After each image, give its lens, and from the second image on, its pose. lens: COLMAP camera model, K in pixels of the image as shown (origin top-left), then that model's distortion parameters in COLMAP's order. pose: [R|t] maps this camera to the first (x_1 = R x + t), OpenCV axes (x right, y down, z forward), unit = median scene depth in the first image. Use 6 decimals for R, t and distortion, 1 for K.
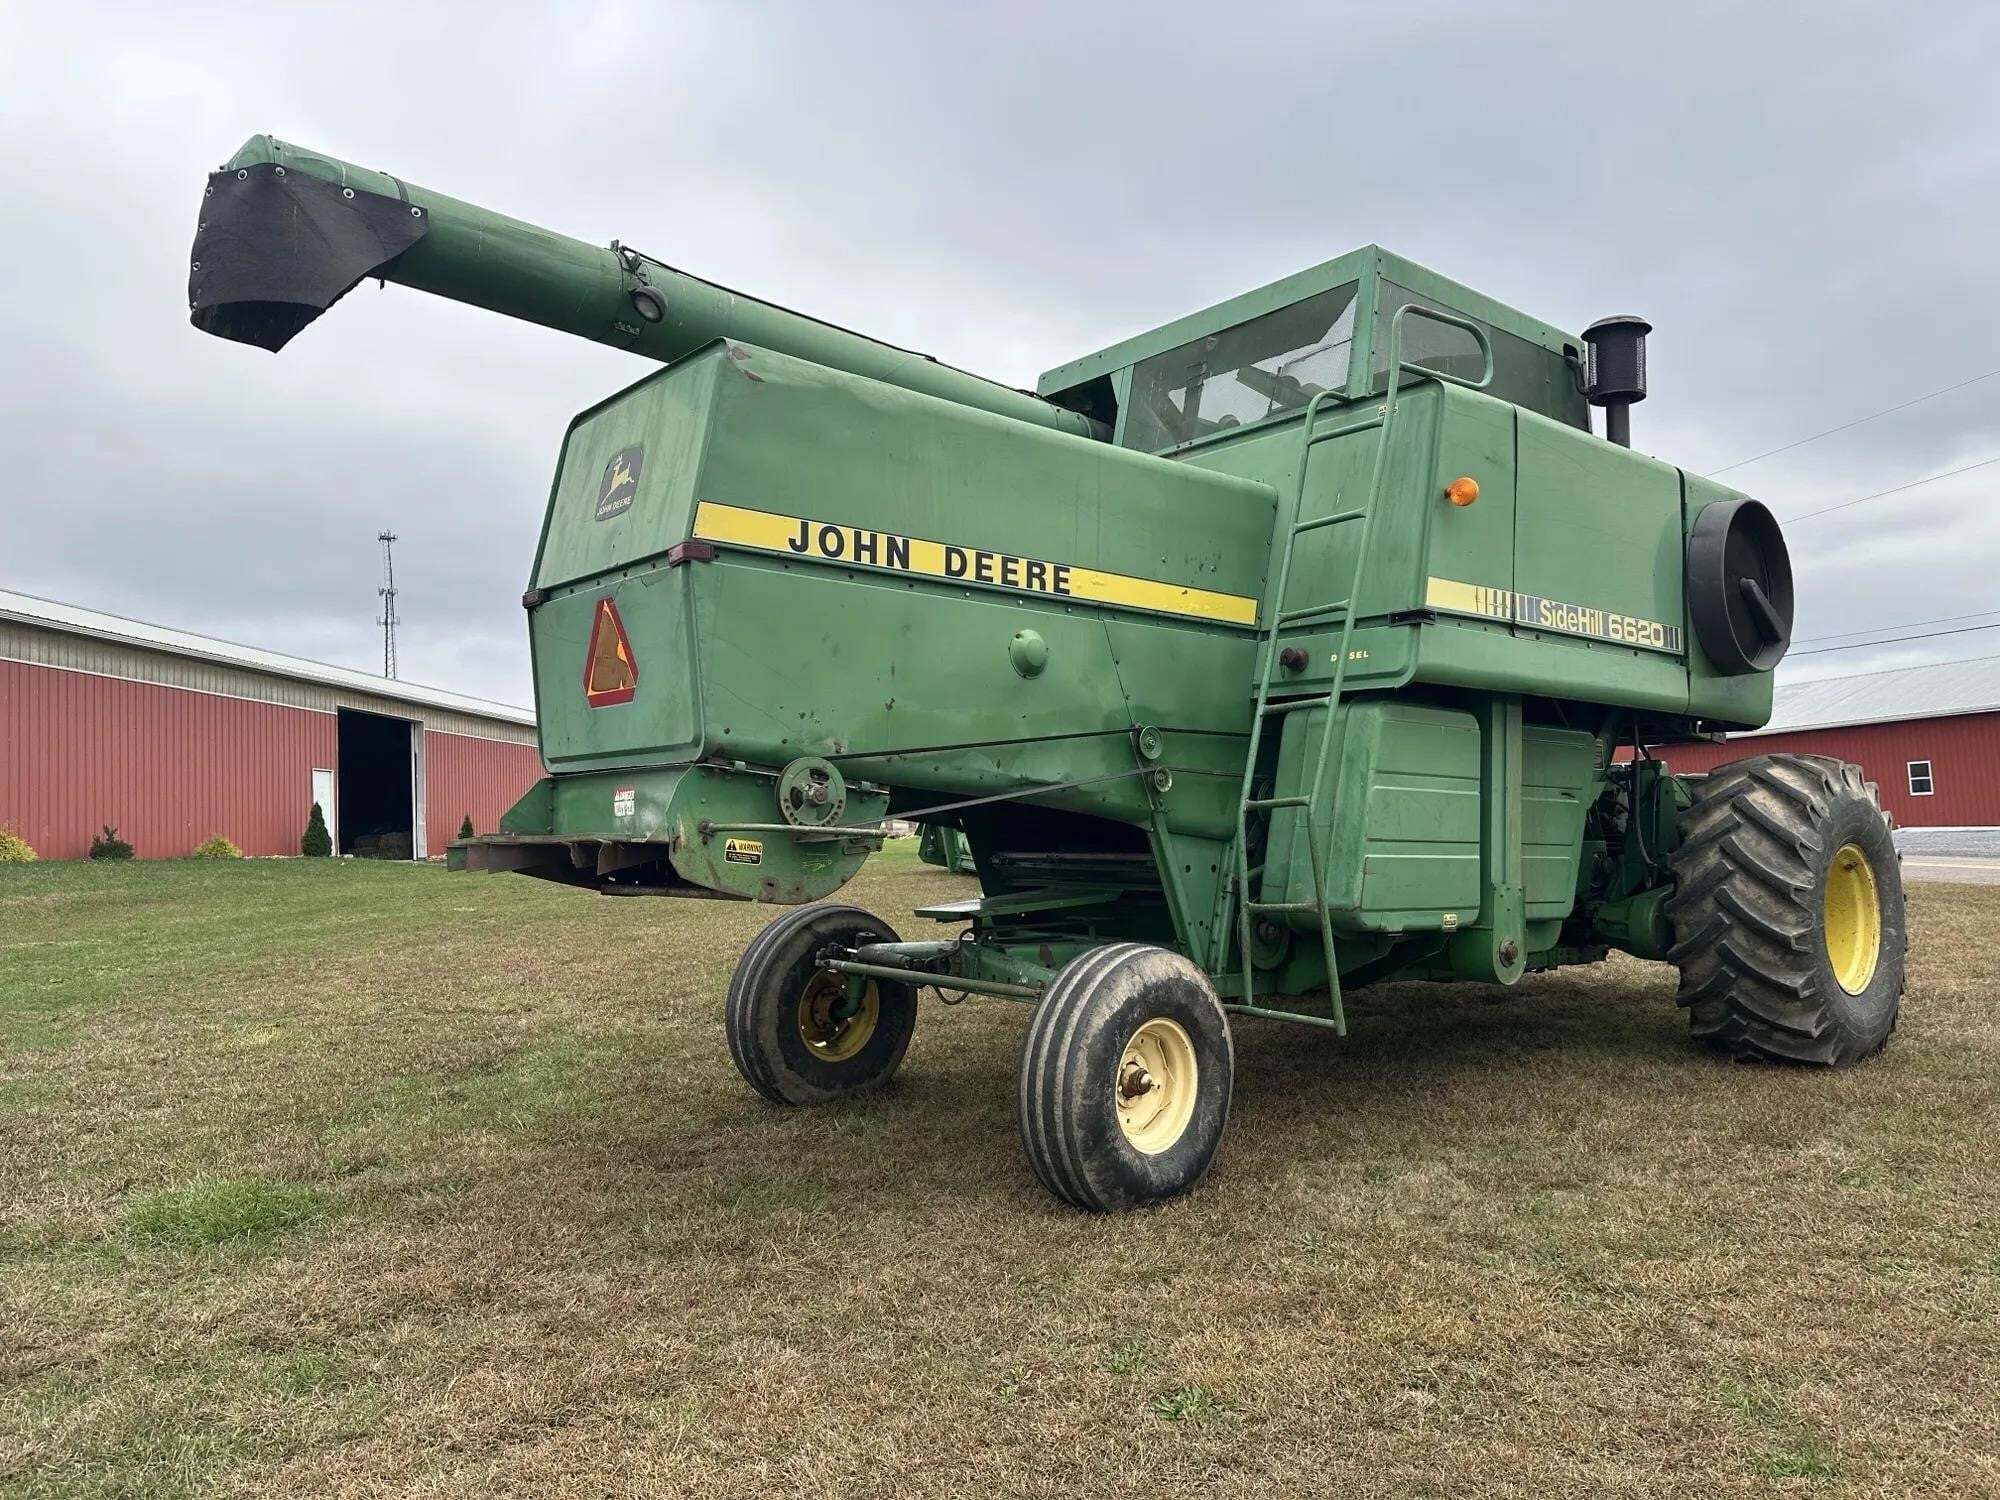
lens RADIAL K [[1353.2, 0, 995.5], [0, 1353.2, 775.2], [0, 0, 1]] dist [0.112819, -0.169371]
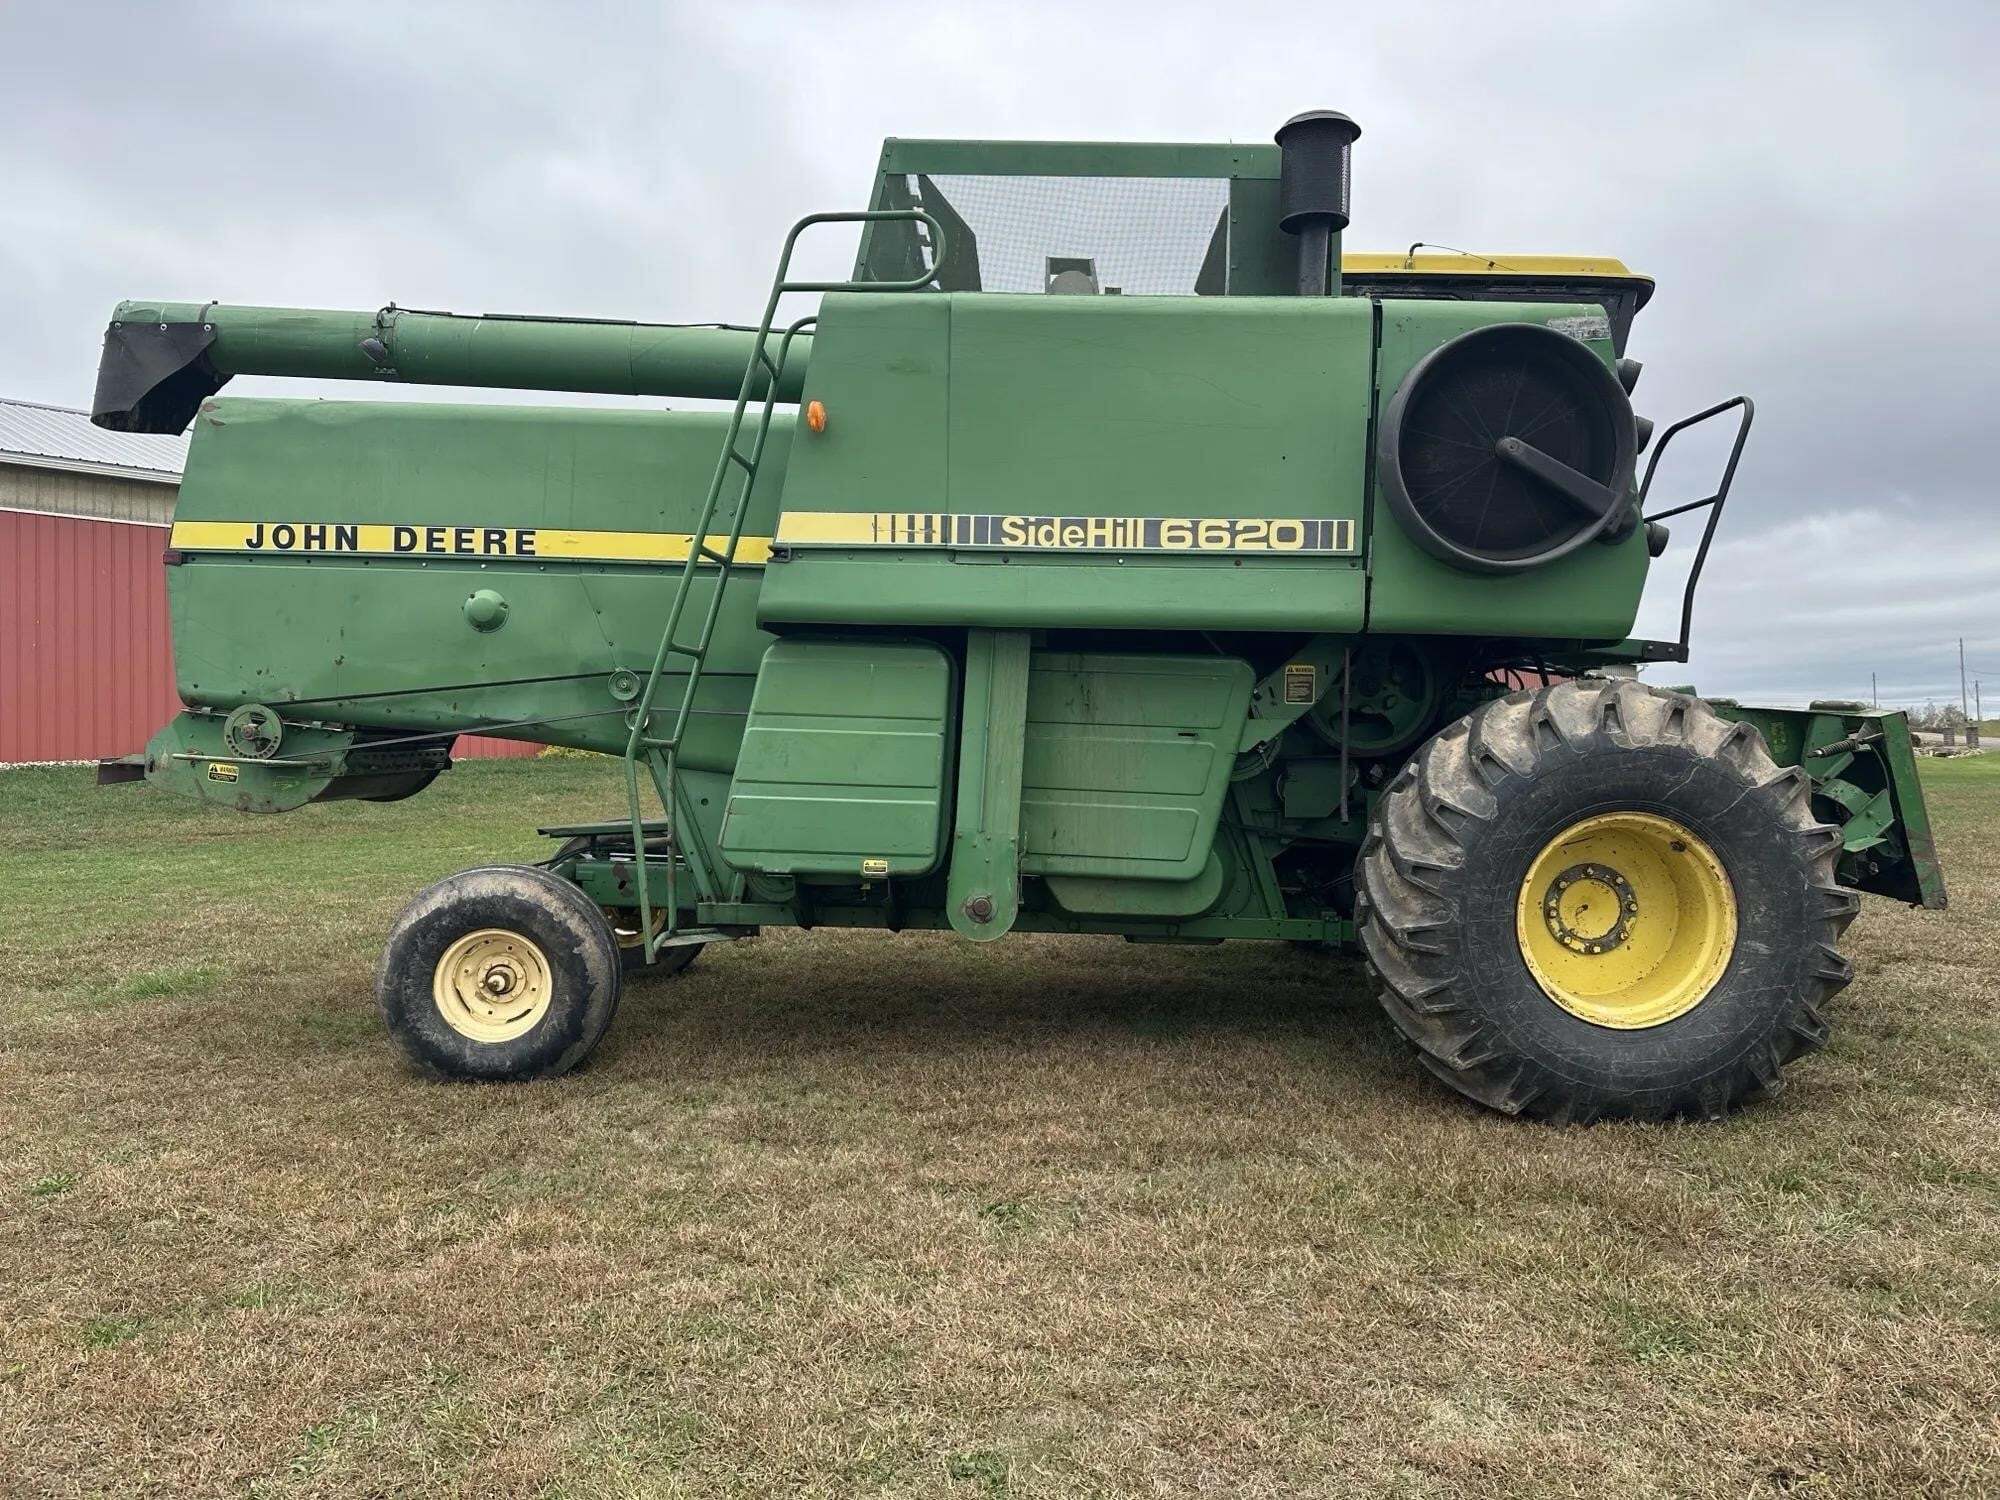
lens RADIAL K [[1353.2, 0, 995.5], [0, 1353.2, 775.2], [0, 0, 1]] dist [0.112819, -0.169371]
pose [[0.767269, 0.042259, -0.639932, 1.149413], [0.011705, 0.996738, 0.079855, -0.038372], [0.641219, -0.068761, 0.764271, 0.378908]]
